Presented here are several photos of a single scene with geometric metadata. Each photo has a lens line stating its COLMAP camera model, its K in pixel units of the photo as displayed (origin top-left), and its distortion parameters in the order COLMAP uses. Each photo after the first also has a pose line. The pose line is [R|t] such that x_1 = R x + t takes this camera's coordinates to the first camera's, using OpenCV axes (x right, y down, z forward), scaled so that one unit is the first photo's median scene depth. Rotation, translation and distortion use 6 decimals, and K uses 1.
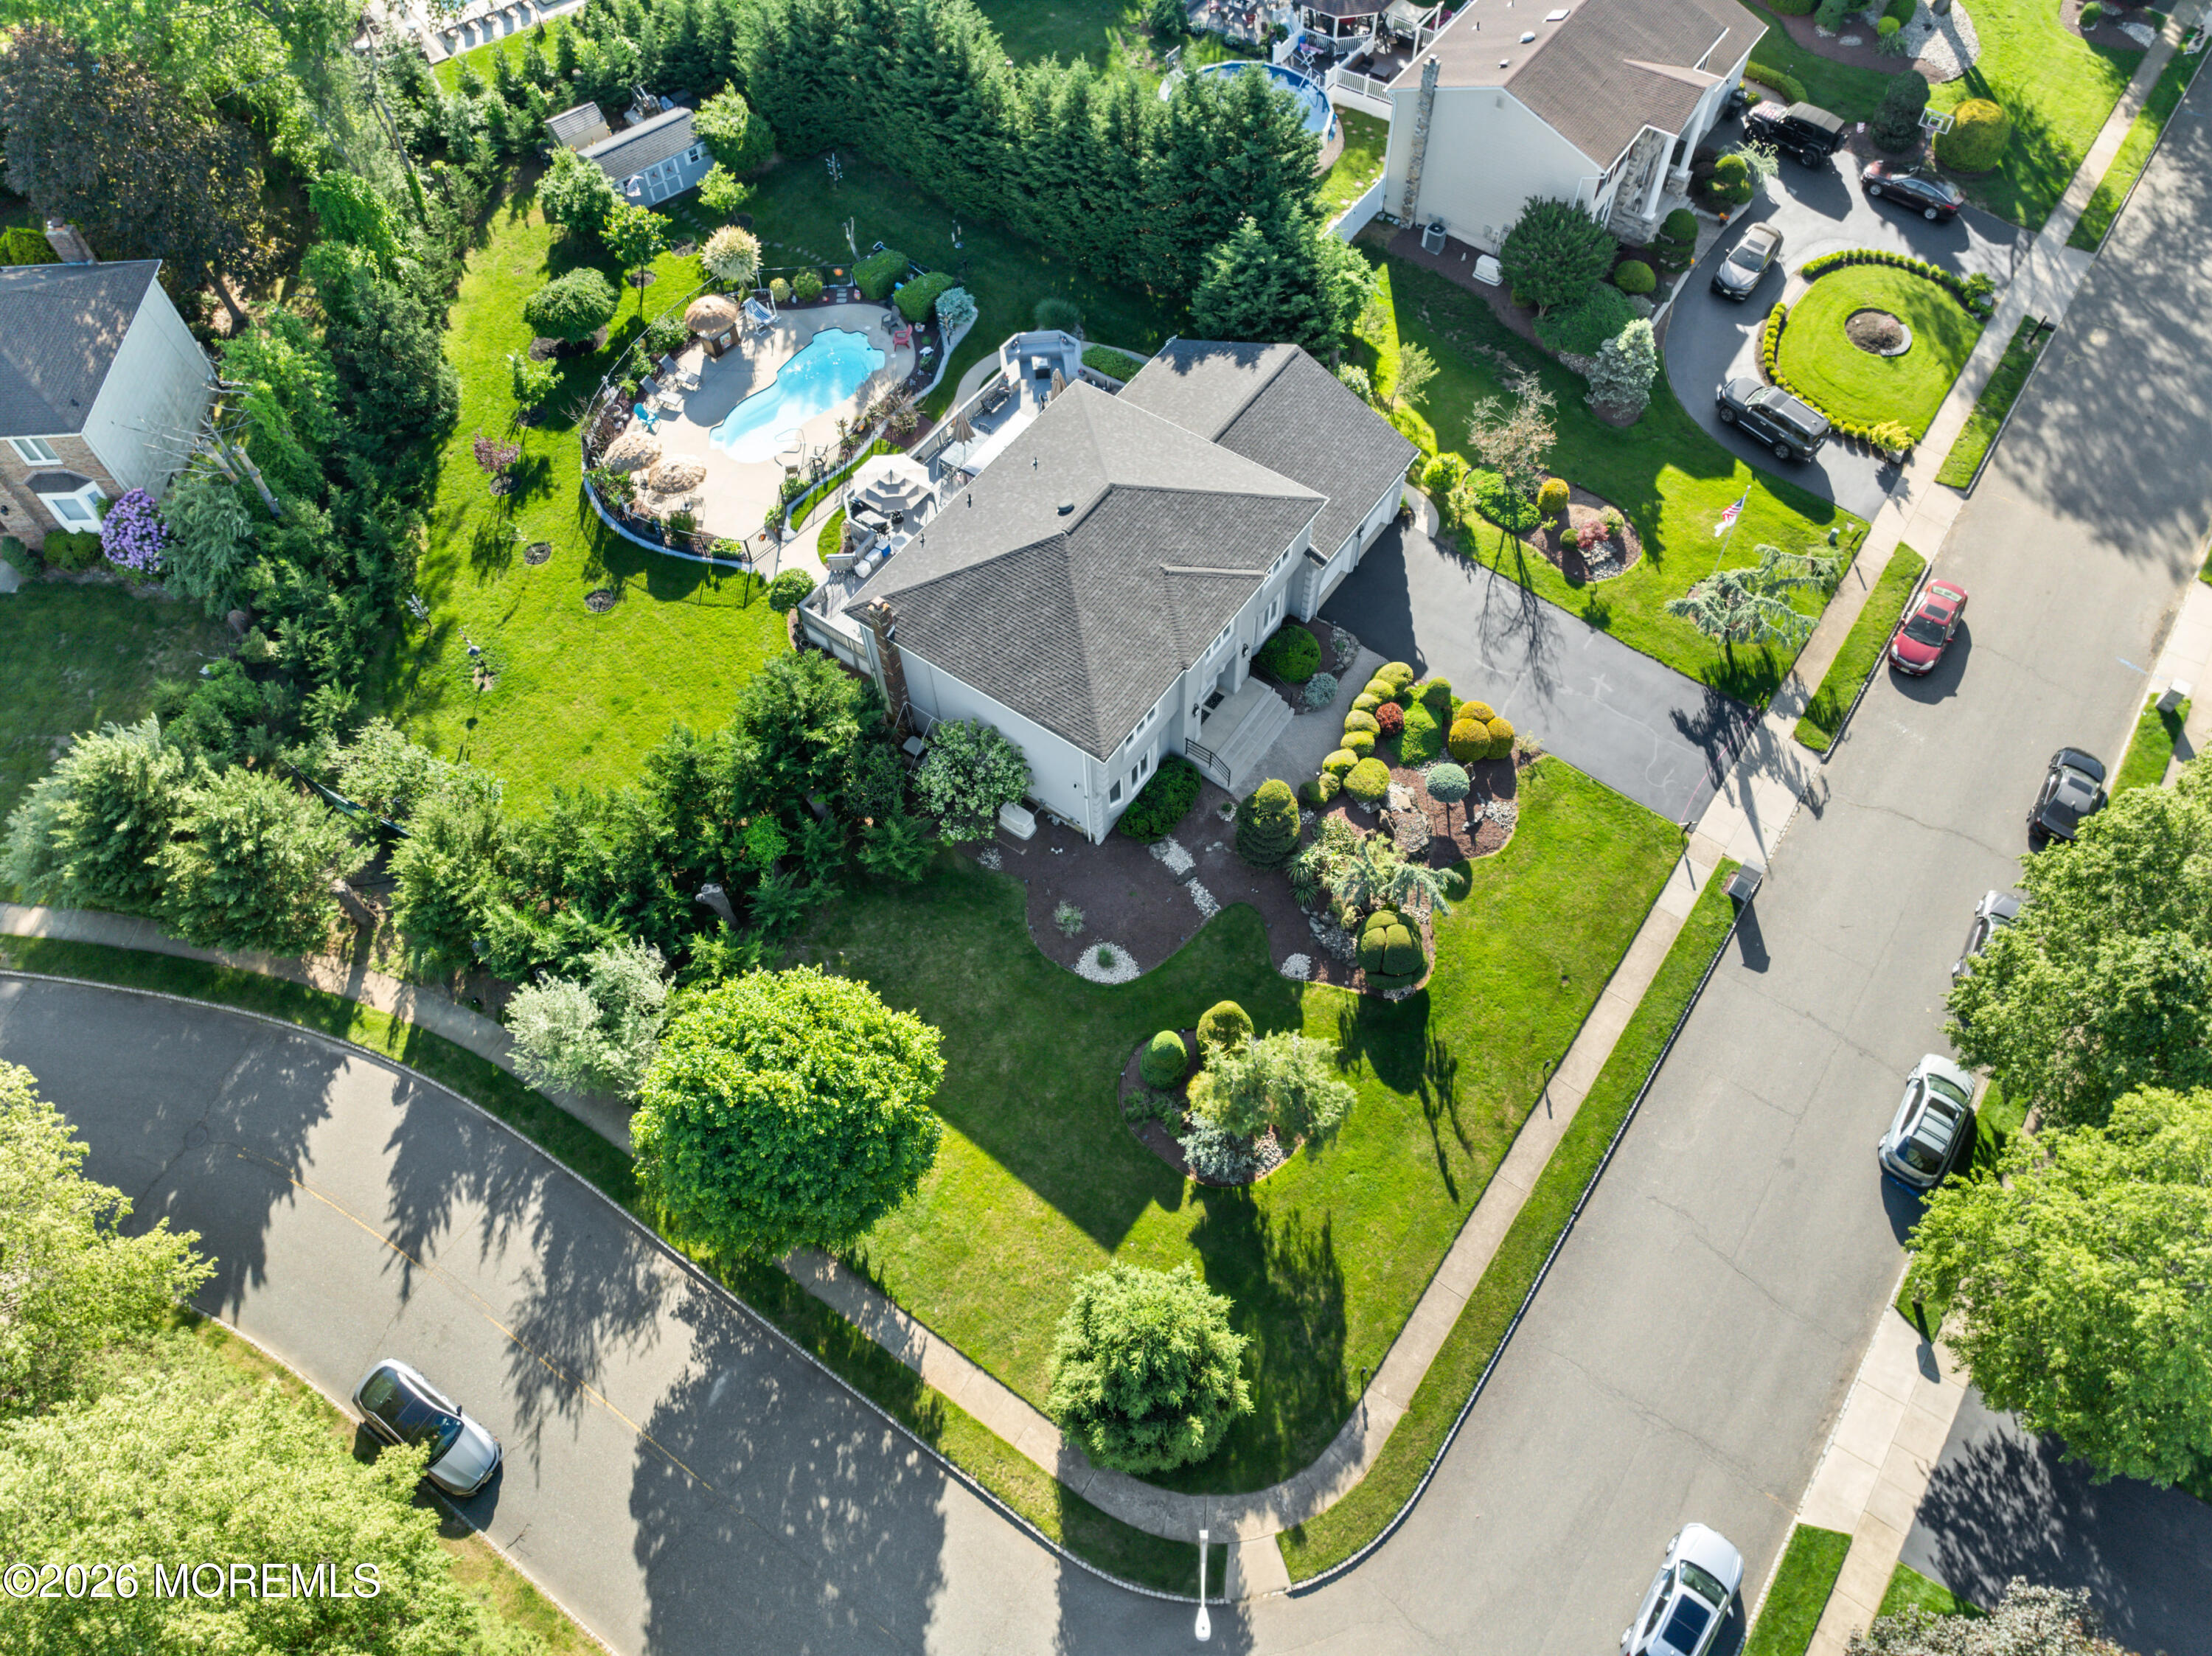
lens RADIAL K [[1579.1, 0, 1106.0], [0, 1579.1, 828.0], [0, 0, 1]] dist [-0.023375, -0.002598]
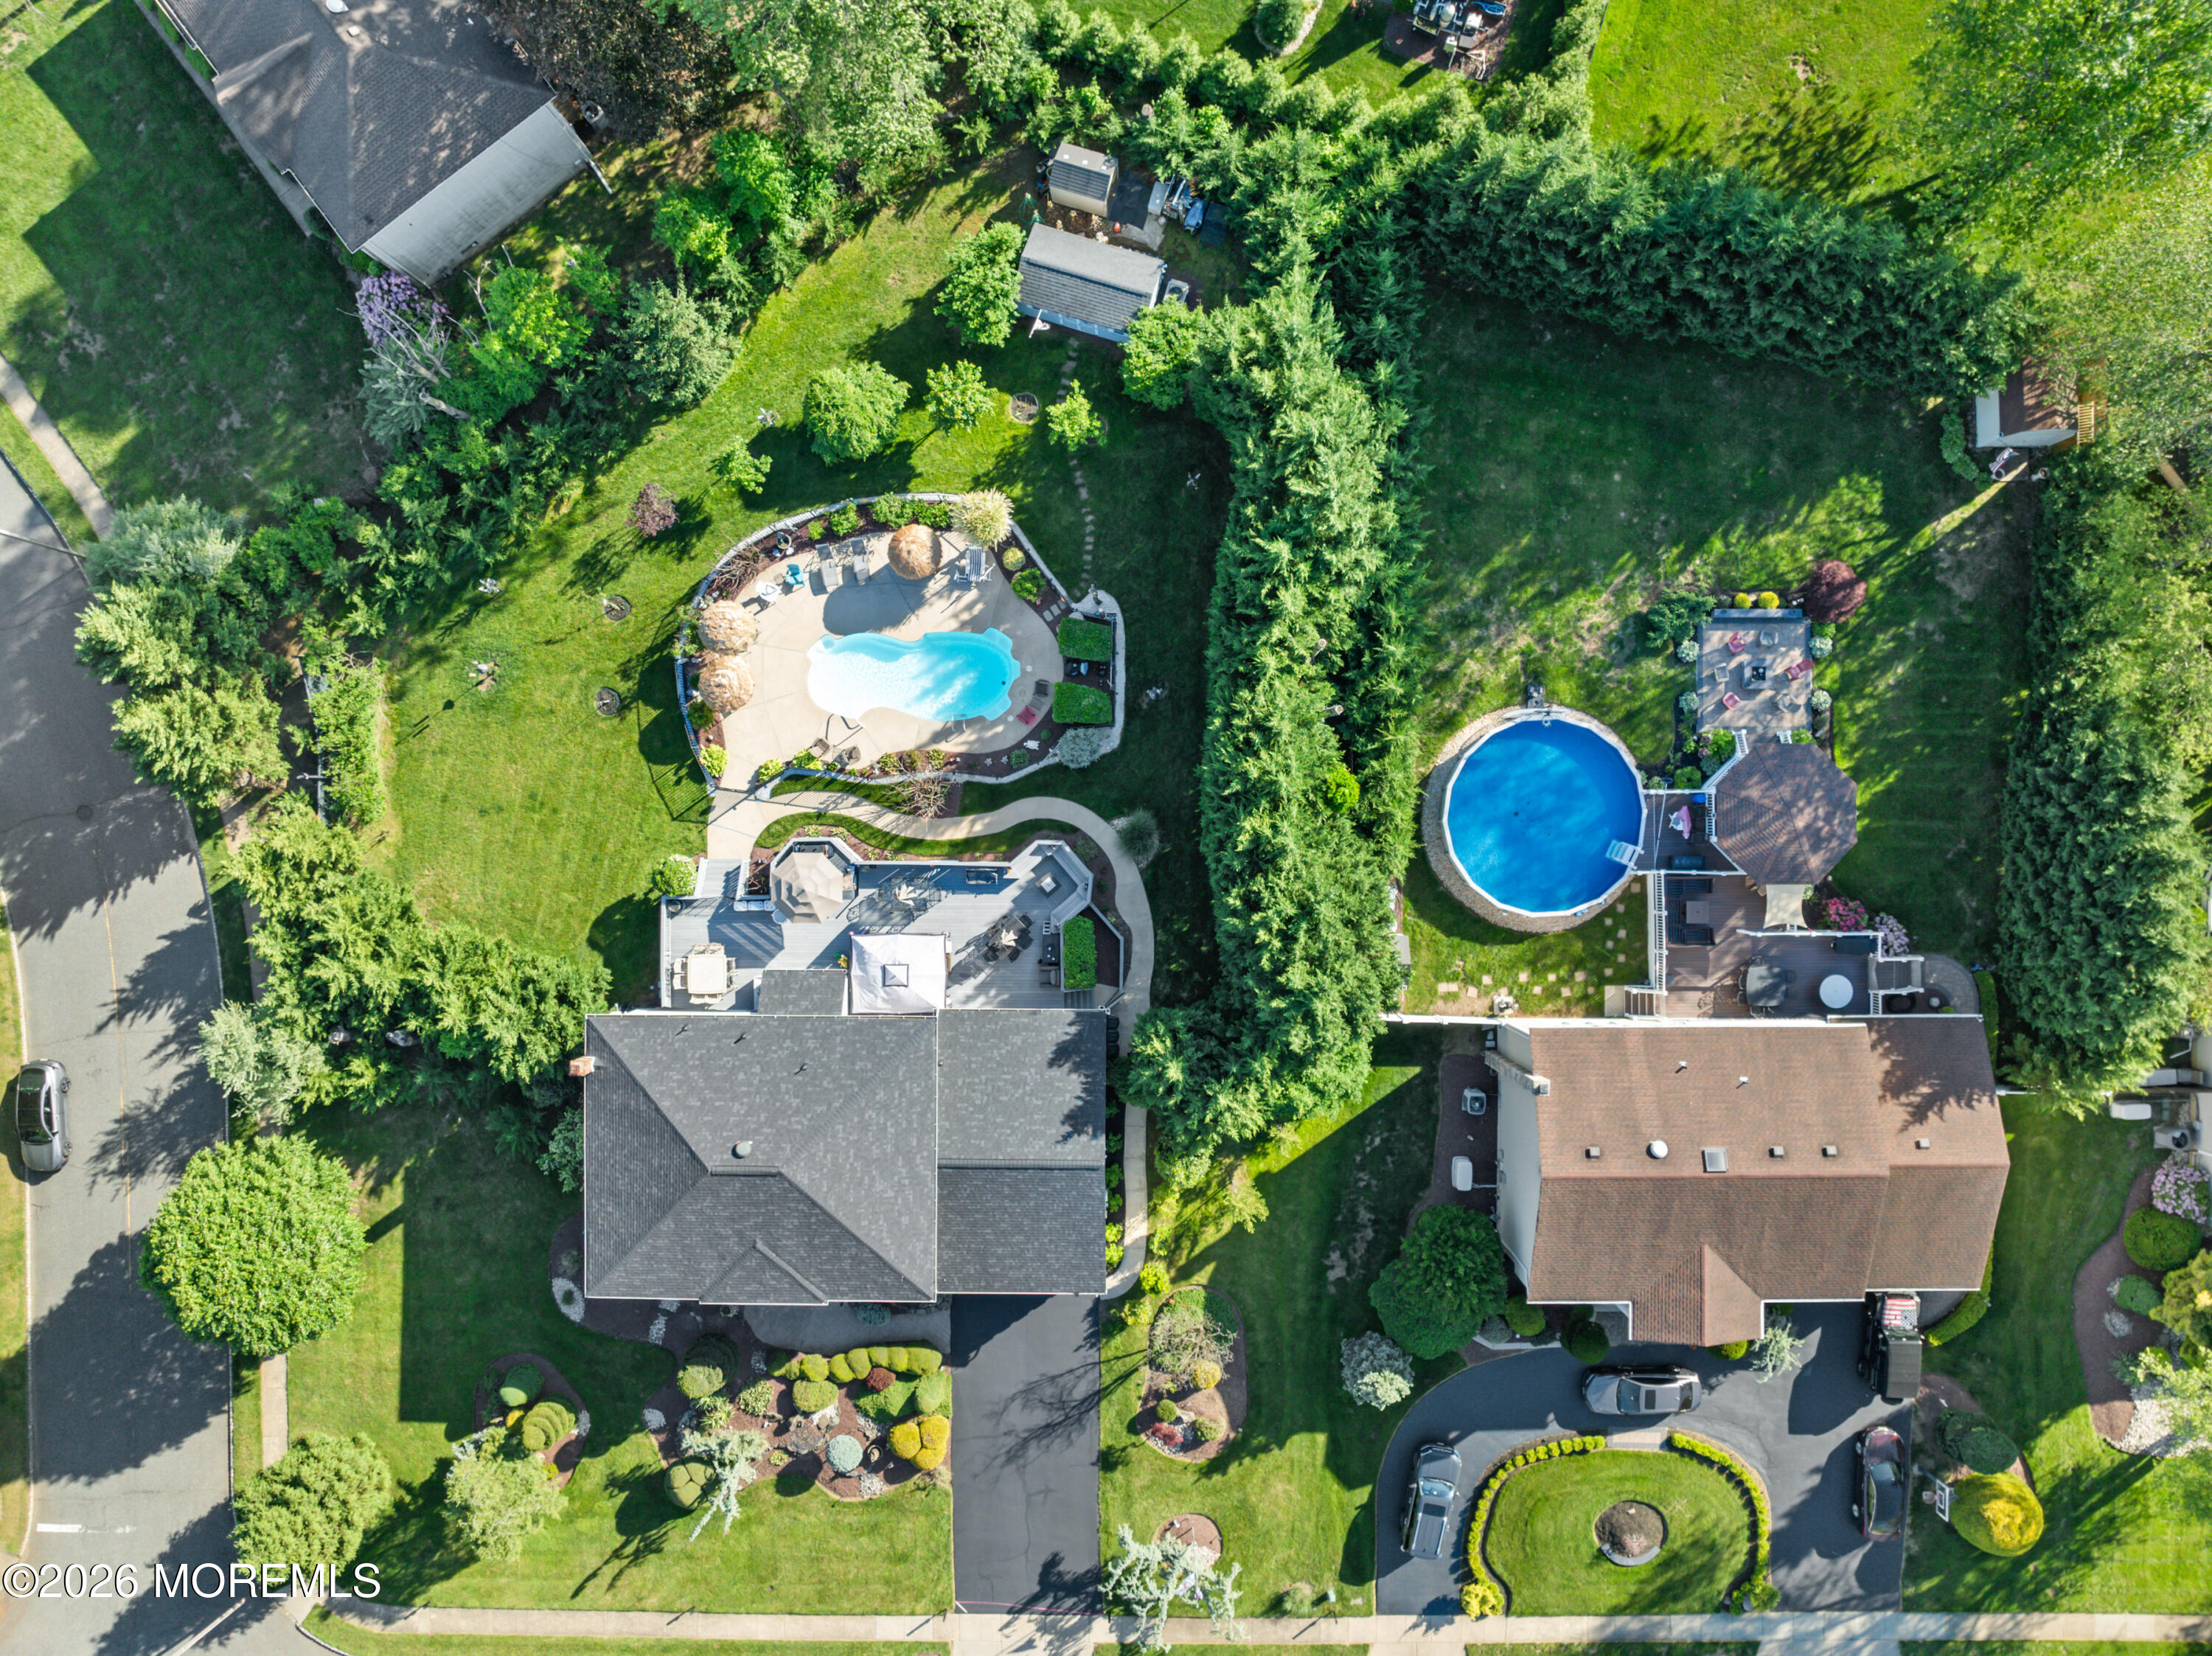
lens RADIAL K [[1568.9, 0, 1110.0], [0, 1568.9, 828.0], [0, 0, 1]] dist [-0.022213, -0.022885]
pose [[0.575259, 0.817856, 0.013719, -0.063488], [-0.681157, 0.469688, 0.561621, -0.916121], [0.452881, -0.332422, 0.827281, 0.228875]]
